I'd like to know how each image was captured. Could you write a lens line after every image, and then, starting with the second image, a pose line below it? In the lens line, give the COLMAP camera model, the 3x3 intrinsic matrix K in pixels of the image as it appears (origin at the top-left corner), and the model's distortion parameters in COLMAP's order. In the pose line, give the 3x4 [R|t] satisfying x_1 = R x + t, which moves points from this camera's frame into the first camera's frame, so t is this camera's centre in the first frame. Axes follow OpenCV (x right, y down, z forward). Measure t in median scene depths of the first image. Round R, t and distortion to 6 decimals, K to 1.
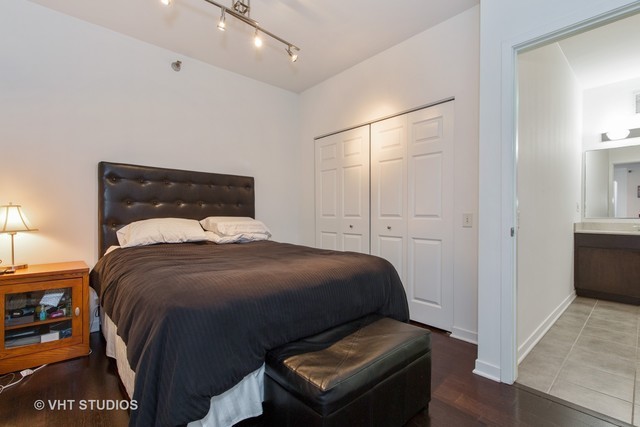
lens RADIAL K [[289.4, 0, 319.6], [0, 289.4, 214.0], [0, 0, 1]] dist [0.003174, 0.000389]
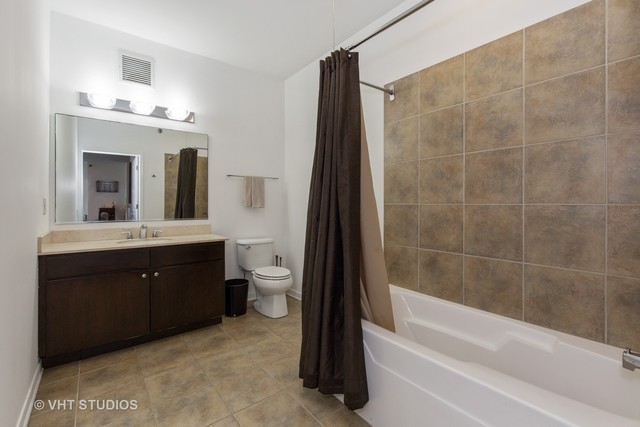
lens RADIAL K [[289.4, 0, 315.6], [0, 289.4, 210.8], [0, 0, 1]] dist [0.003174, 0.000389]
pose [[0.079476, -0.007268, 0.996810, 0.385210], [-0.001355, 0.999972, 0.007399, -0.022235], [-0.996836, -0.001939, 0.079464, 0.447239]]
